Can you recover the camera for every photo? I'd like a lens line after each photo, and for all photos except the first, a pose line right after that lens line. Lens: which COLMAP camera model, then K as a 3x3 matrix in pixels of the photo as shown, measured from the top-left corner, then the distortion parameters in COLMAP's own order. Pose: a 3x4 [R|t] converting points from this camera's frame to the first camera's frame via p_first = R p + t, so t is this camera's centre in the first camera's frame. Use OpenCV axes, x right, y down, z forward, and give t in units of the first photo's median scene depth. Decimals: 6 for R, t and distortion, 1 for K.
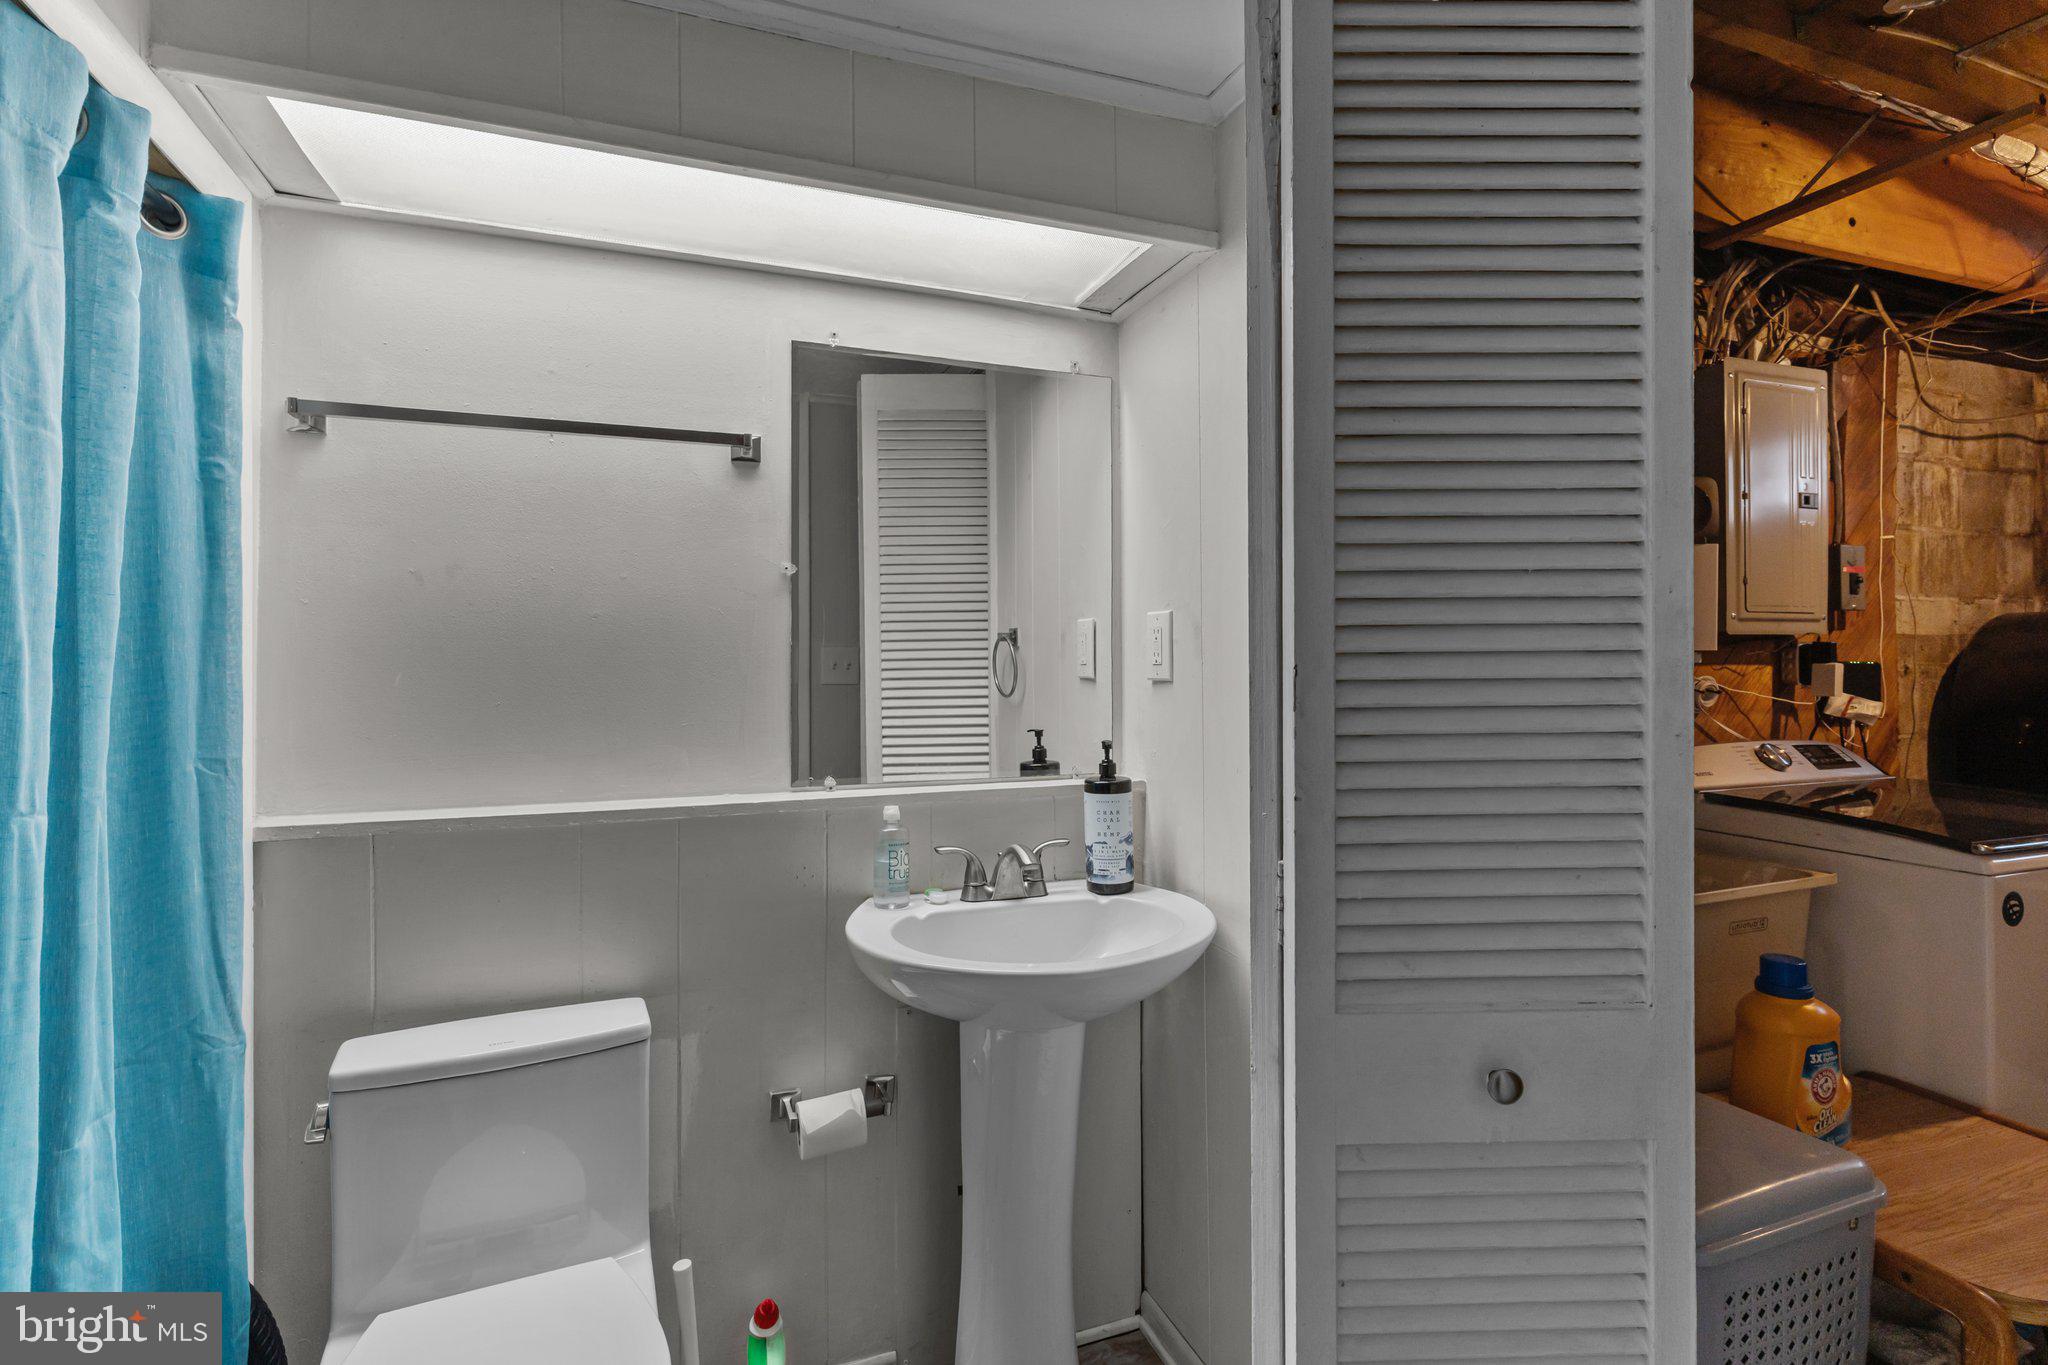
lens RADIAL K [[978.4, 0, 1028.9], [0, 978.4, 666.8], [0, 0, 1]] dist [0.001451, 0.000370]
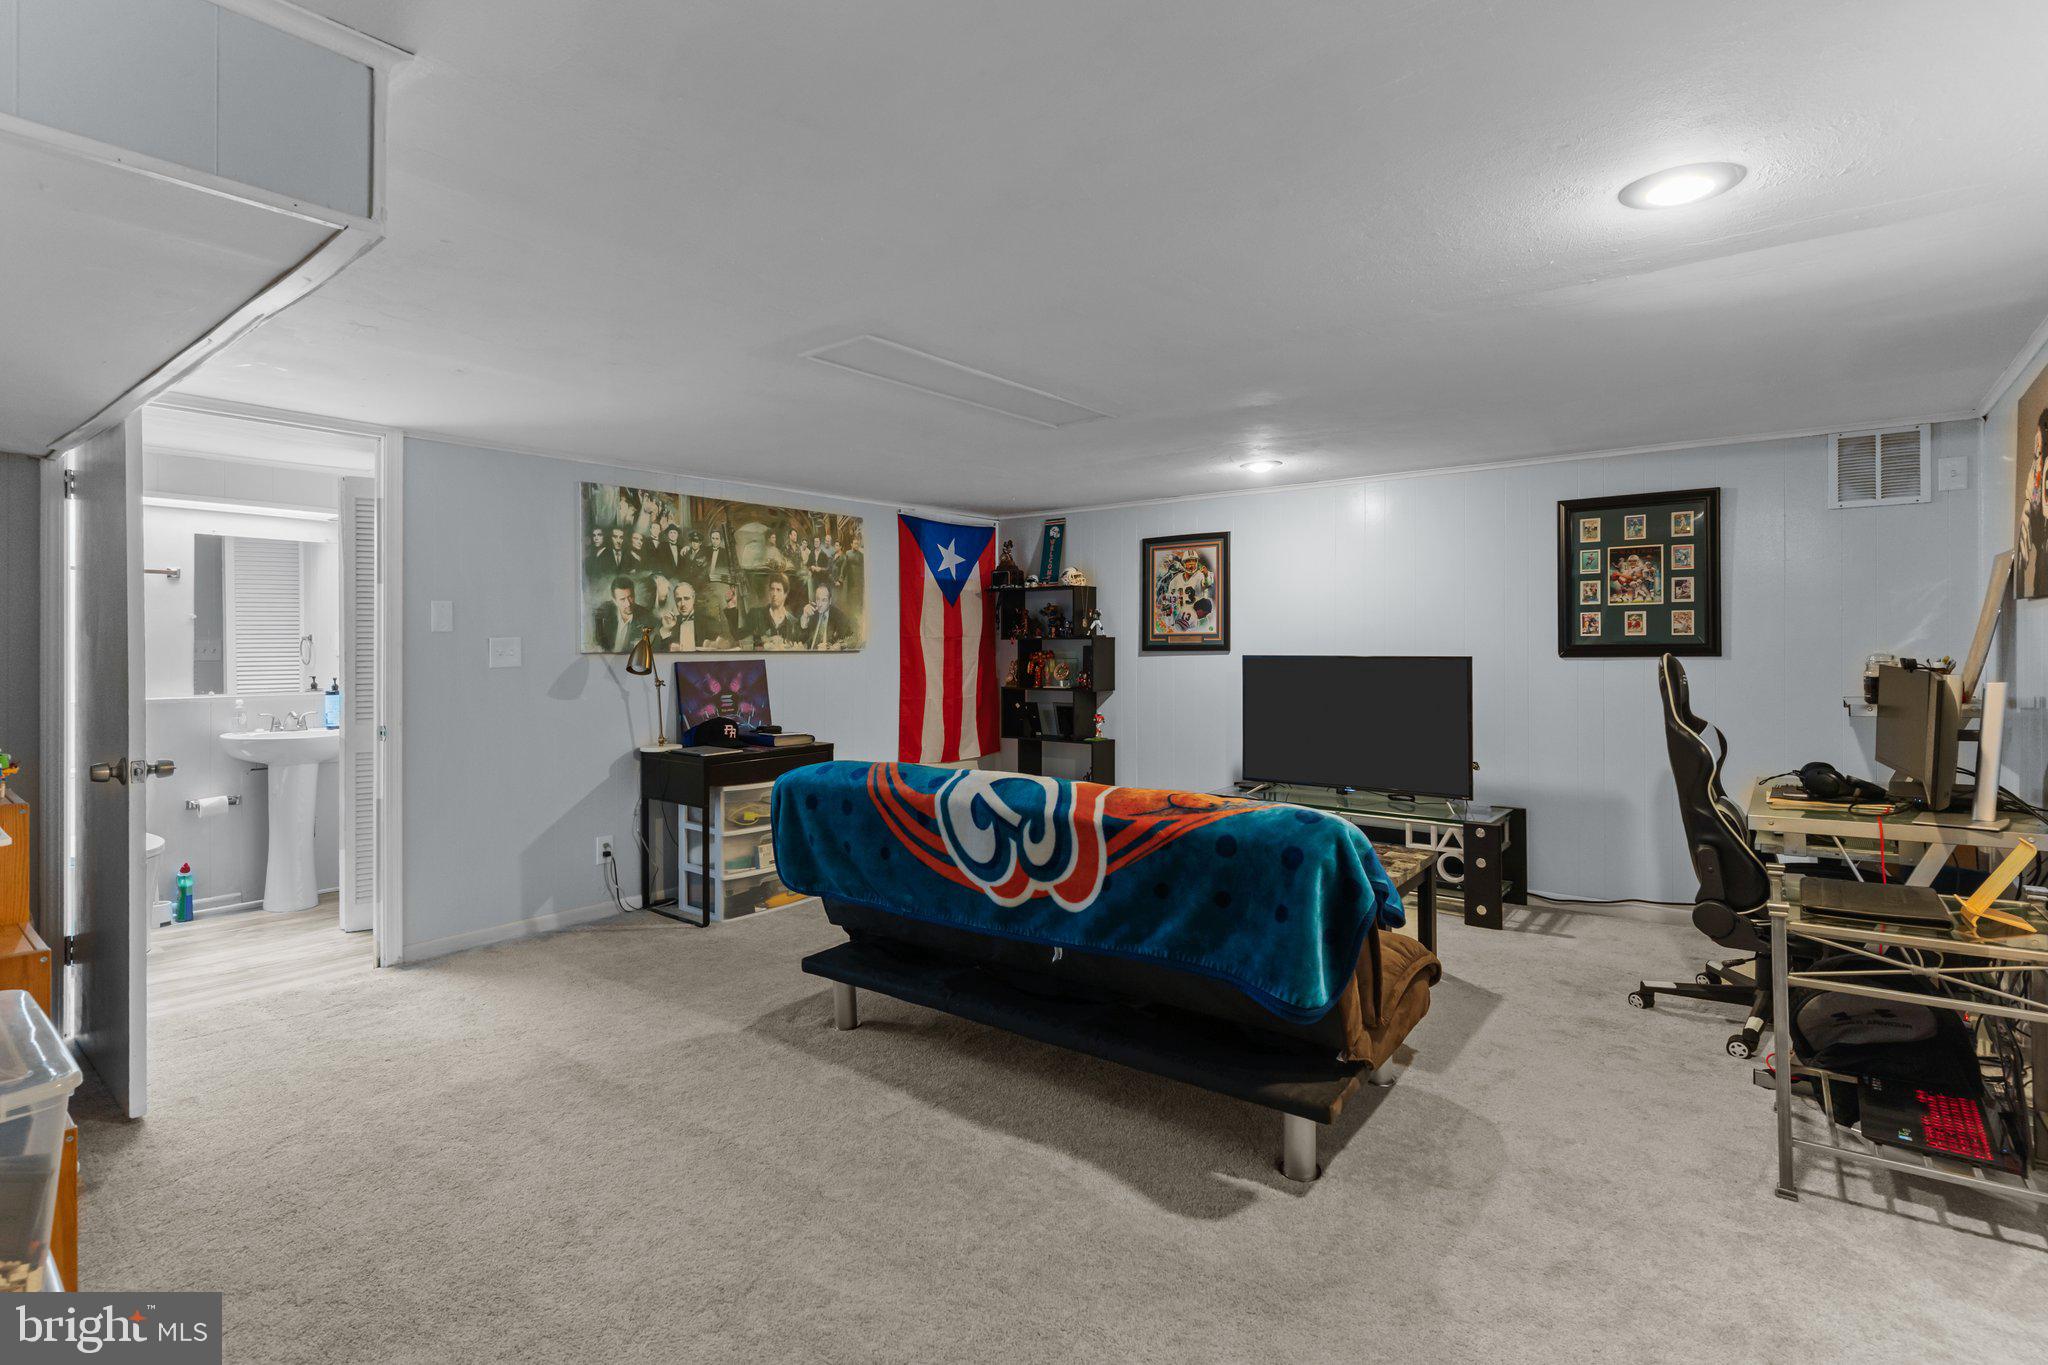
lens RADIAL K [[978.4, 0, 1028.9], [0, 978.4, 666.8], [0, 0, 1]] dist [0.001451, 0.000370]
pose [[0.863501, -0.002207, 0.504343, 0.413364], [-0.002945, 0.999951, 0.009419, 0.013275], [-0.504339, -0.009619, 0.863452, -2.657196]]
